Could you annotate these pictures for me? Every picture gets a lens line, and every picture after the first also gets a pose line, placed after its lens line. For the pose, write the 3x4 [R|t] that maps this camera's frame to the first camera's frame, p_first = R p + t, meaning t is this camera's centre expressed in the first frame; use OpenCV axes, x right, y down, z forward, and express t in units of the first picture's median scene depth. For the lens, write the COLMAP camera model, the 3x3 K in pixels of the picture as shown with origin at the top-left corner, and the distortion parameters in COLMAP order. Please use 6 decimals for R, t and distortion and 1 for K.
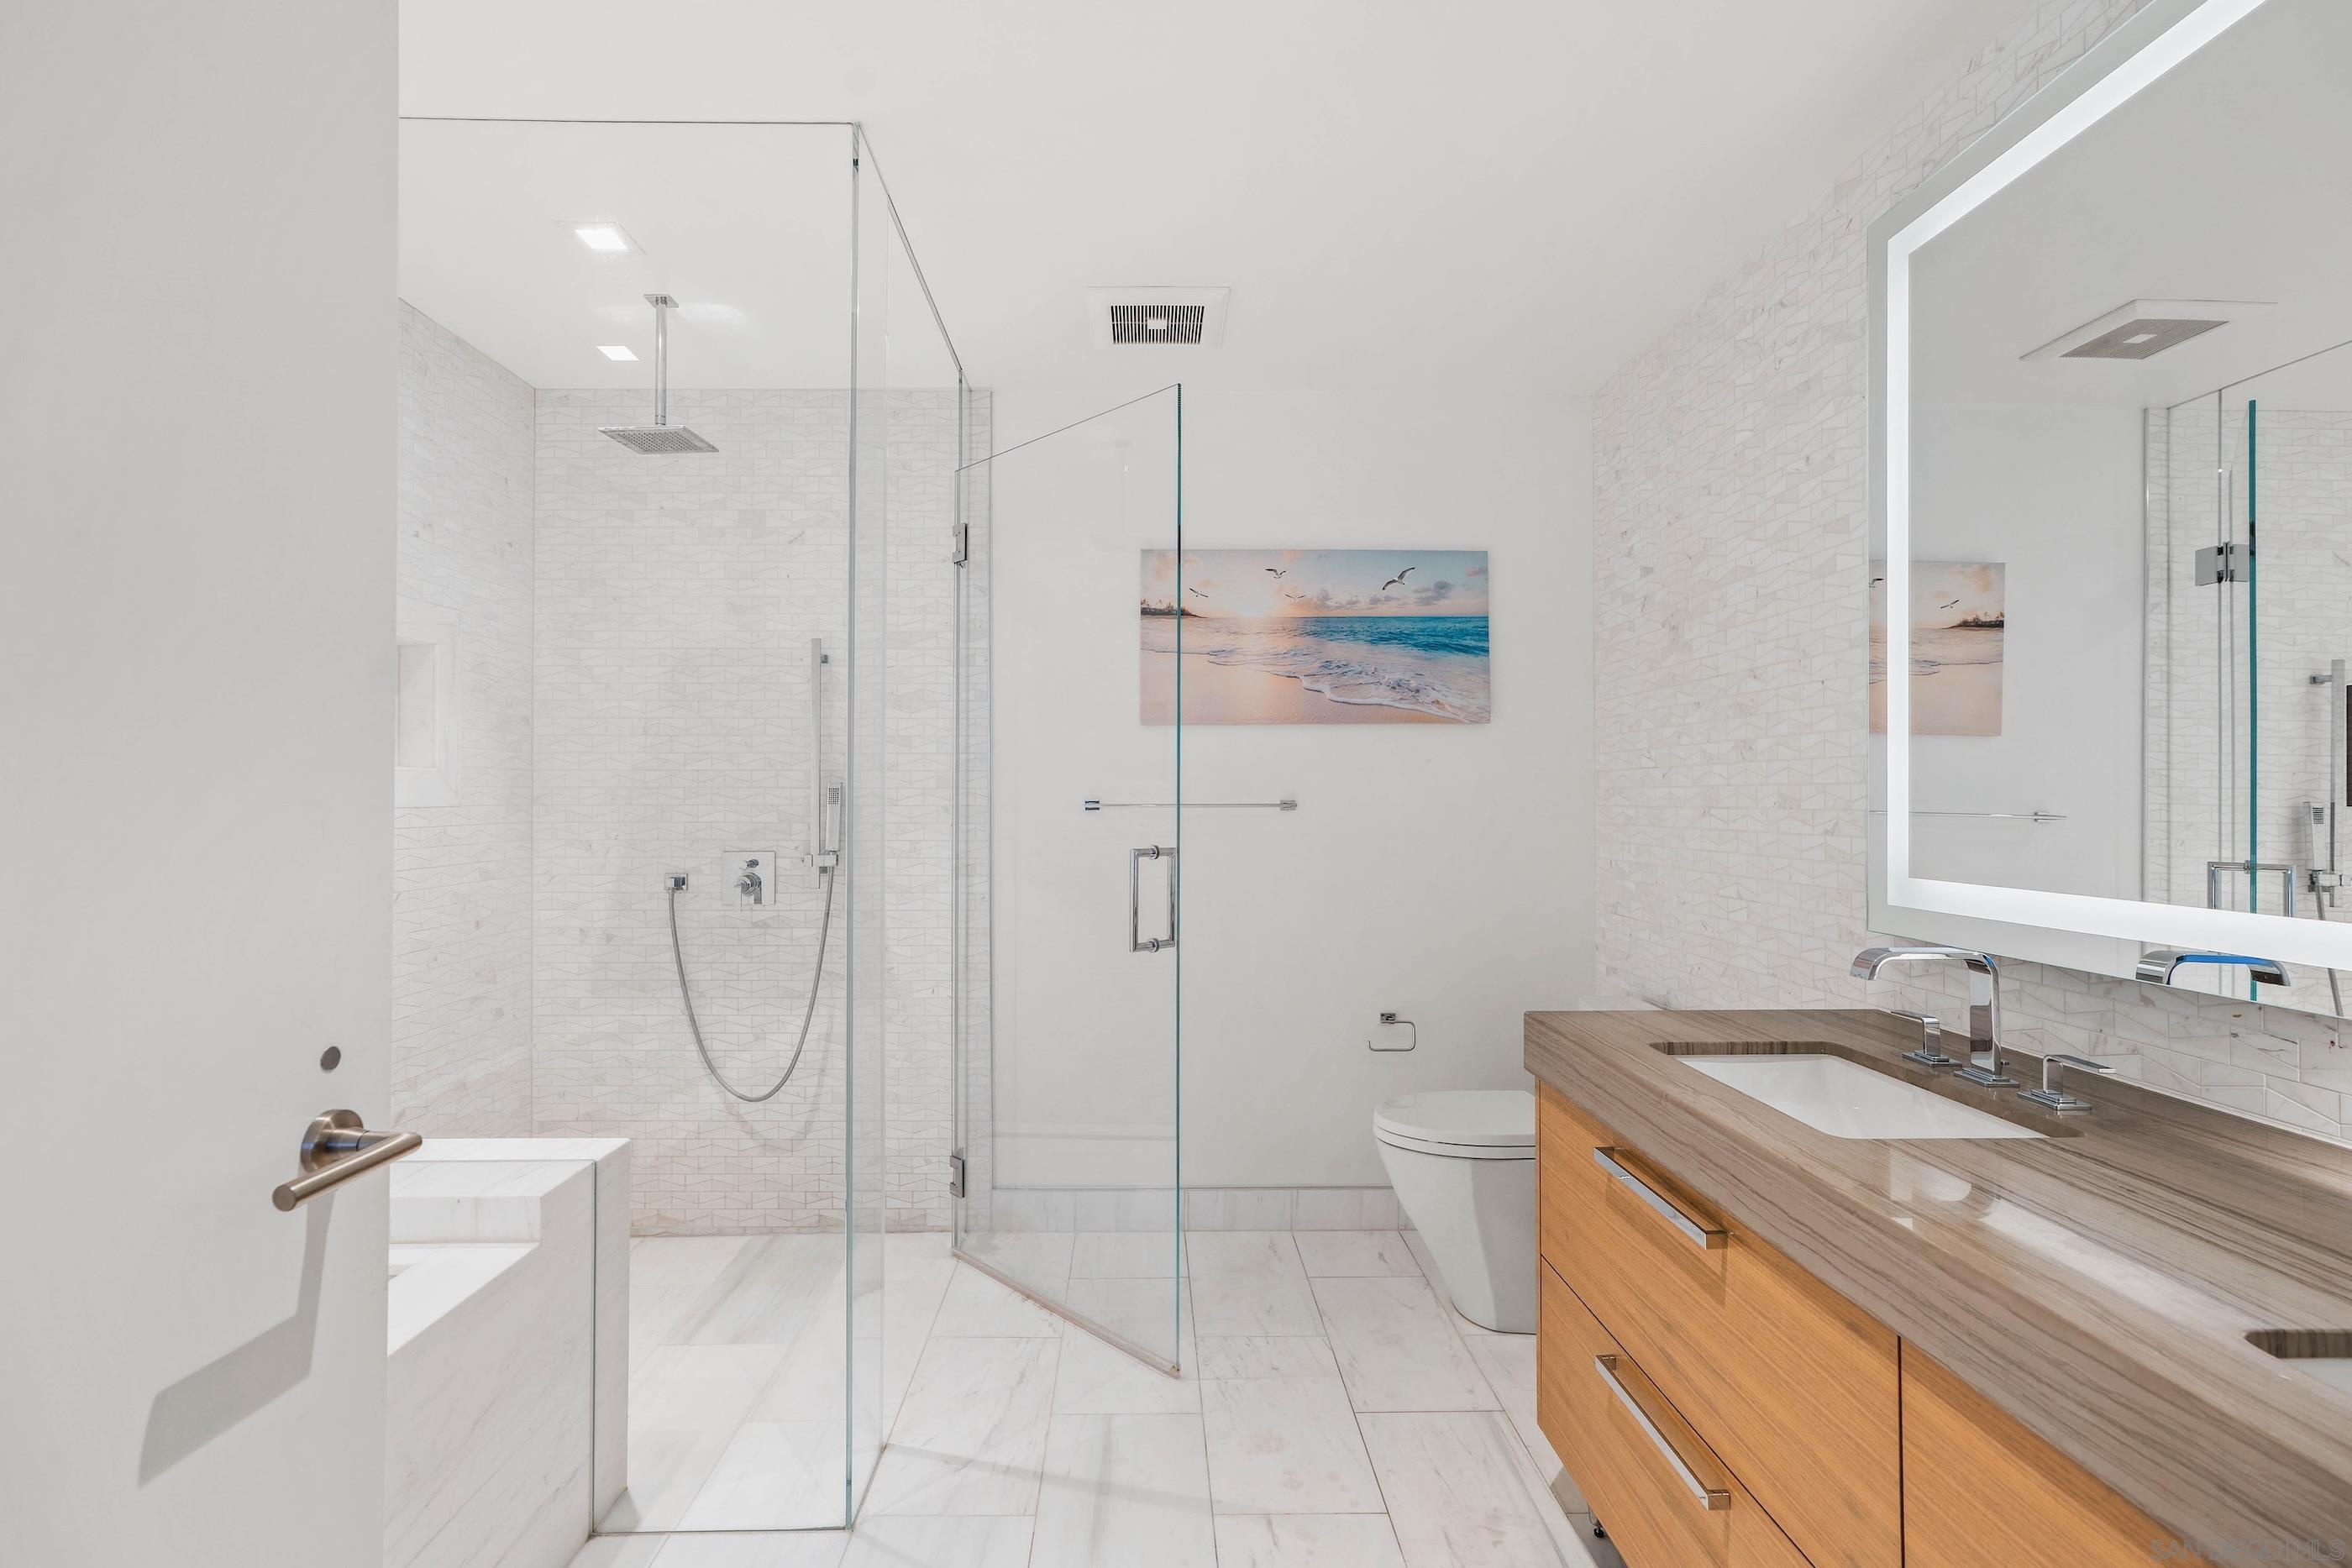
lens RADIAL K [[1074.2, 0, 1162.7], [0, 1074.2, 789.5], [0, 0, 1]] dist [-0.006651, 0.008897]
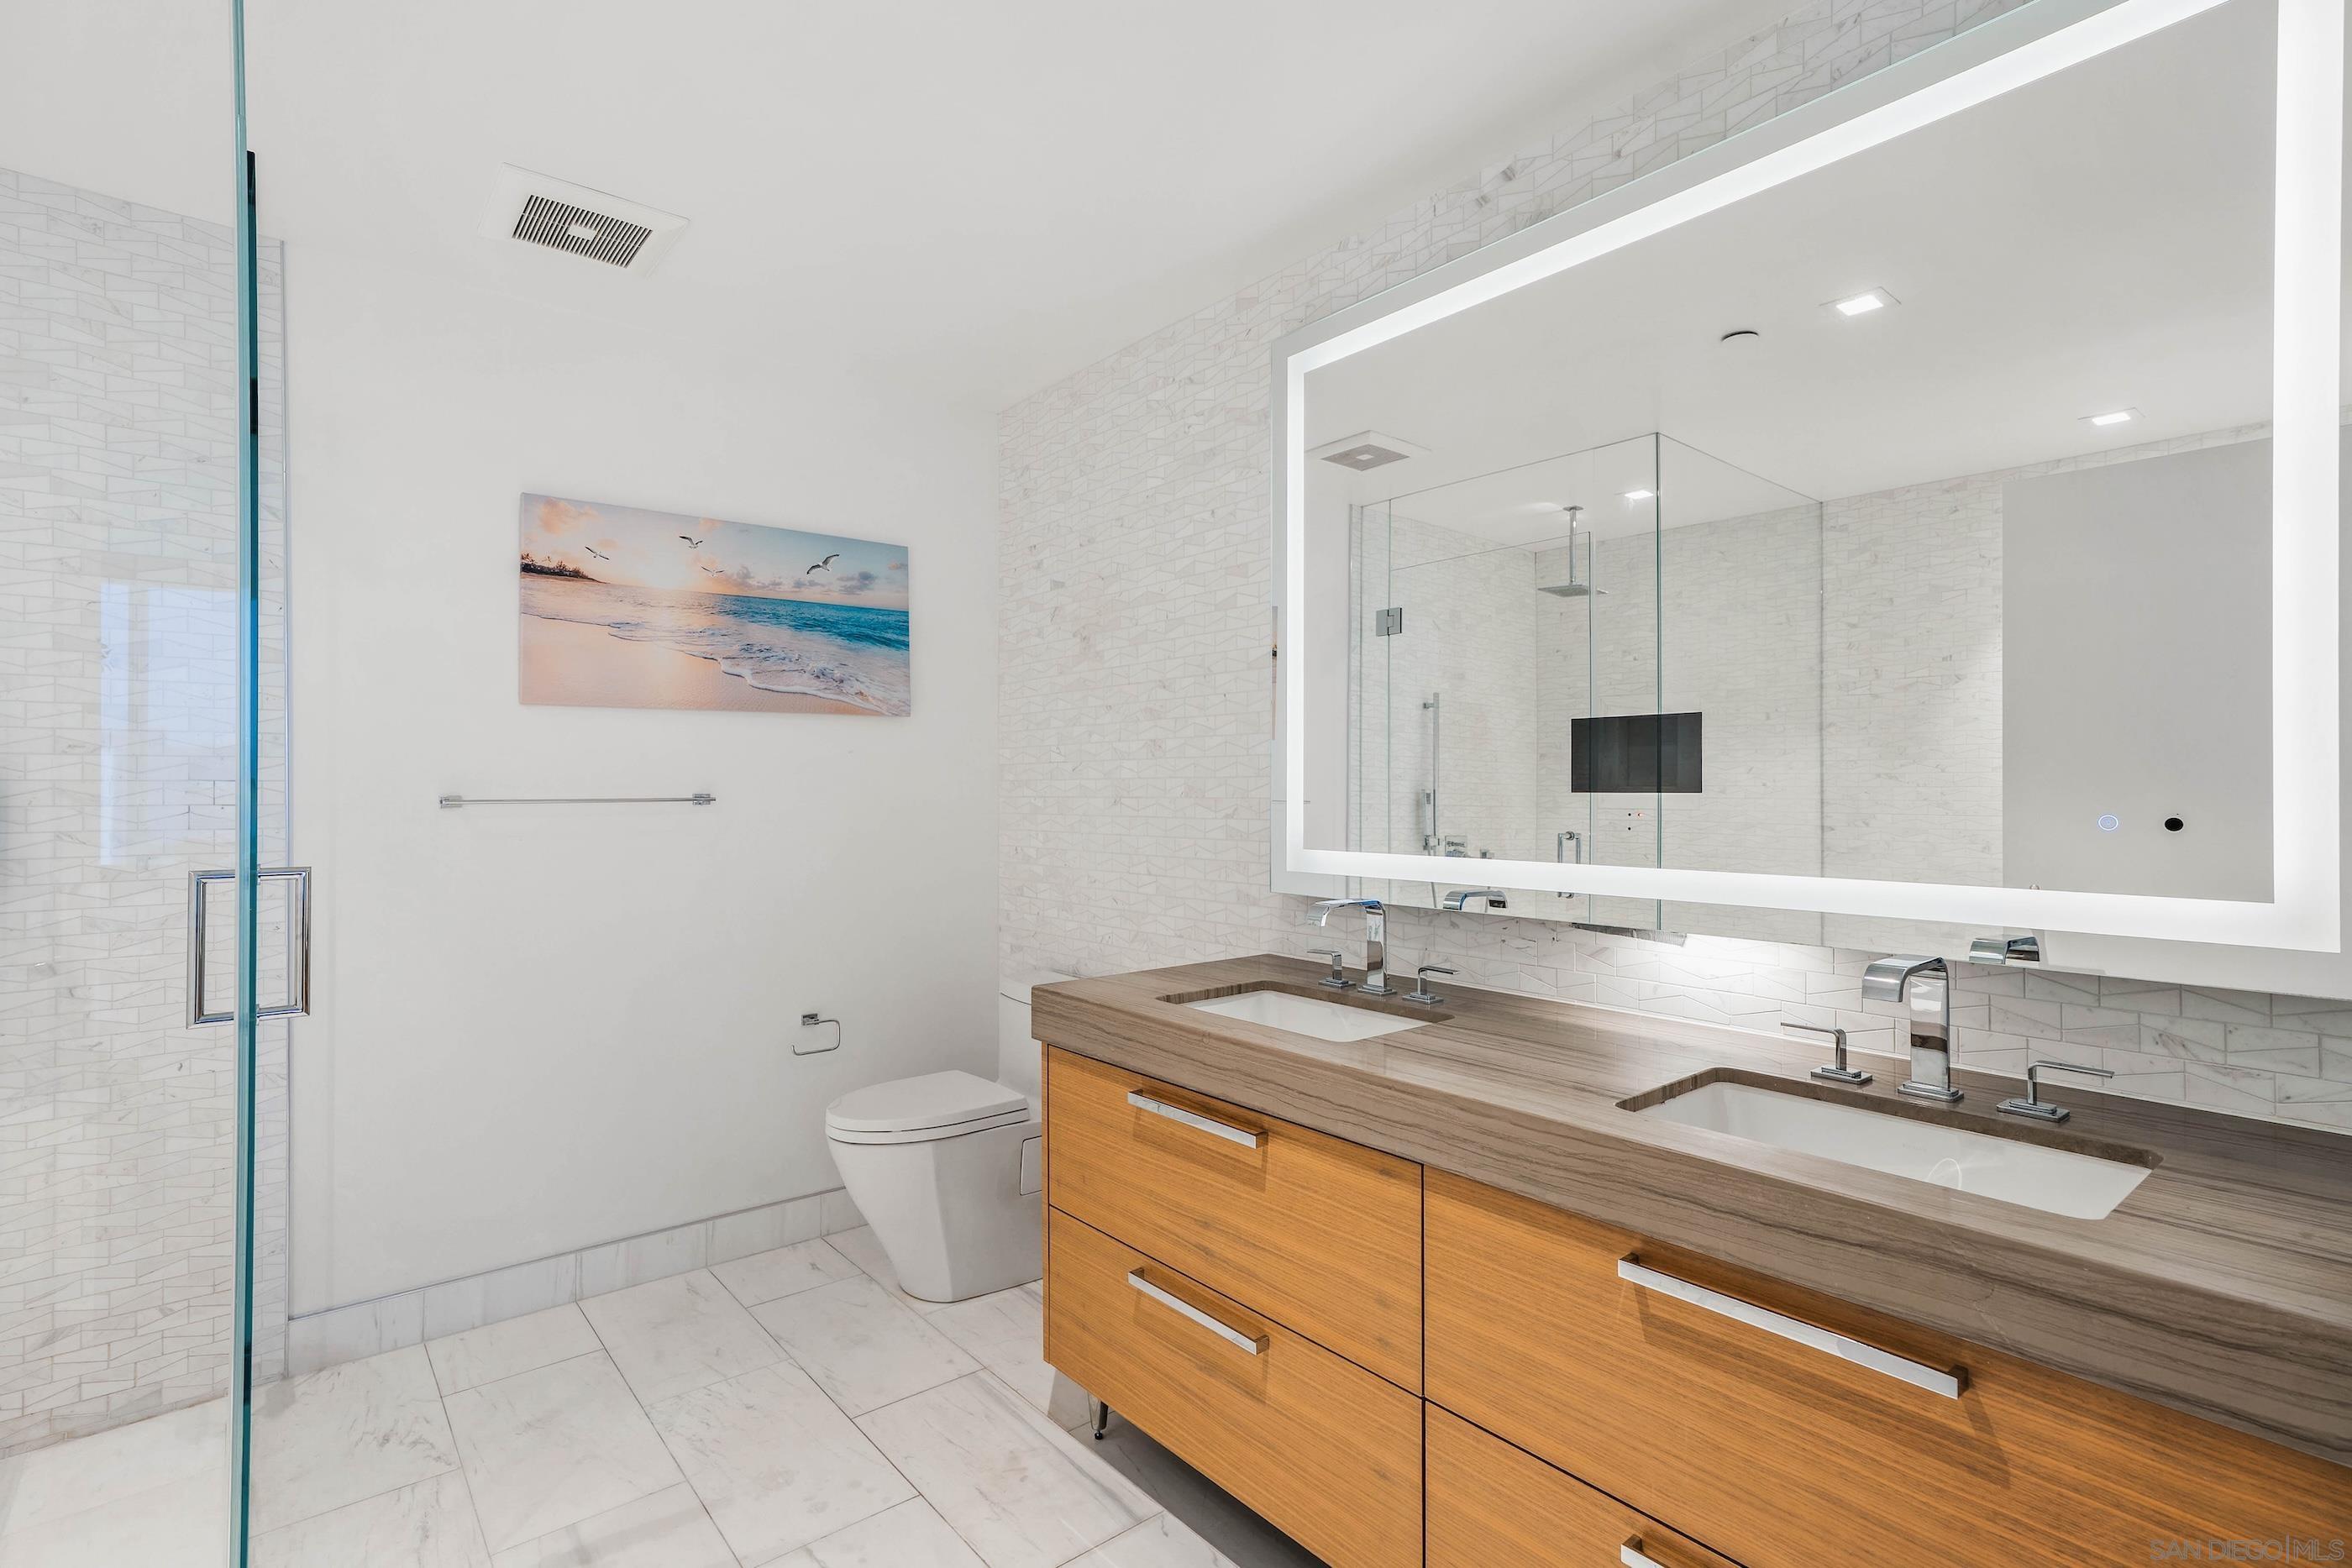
lens RADIAL K [[1115.7, 0, 1175.2], [0, 1115.7, 788.0], [0, 0, 1]] dist [-0.002322, 0.011207]
pose [[0.787716, -0.005078, 0.616018, -0.190452], [0.001205, 0.999977, 0.006702, -0.001112], [-0.616038, -0.004537, 0.787703, 0.016055]]
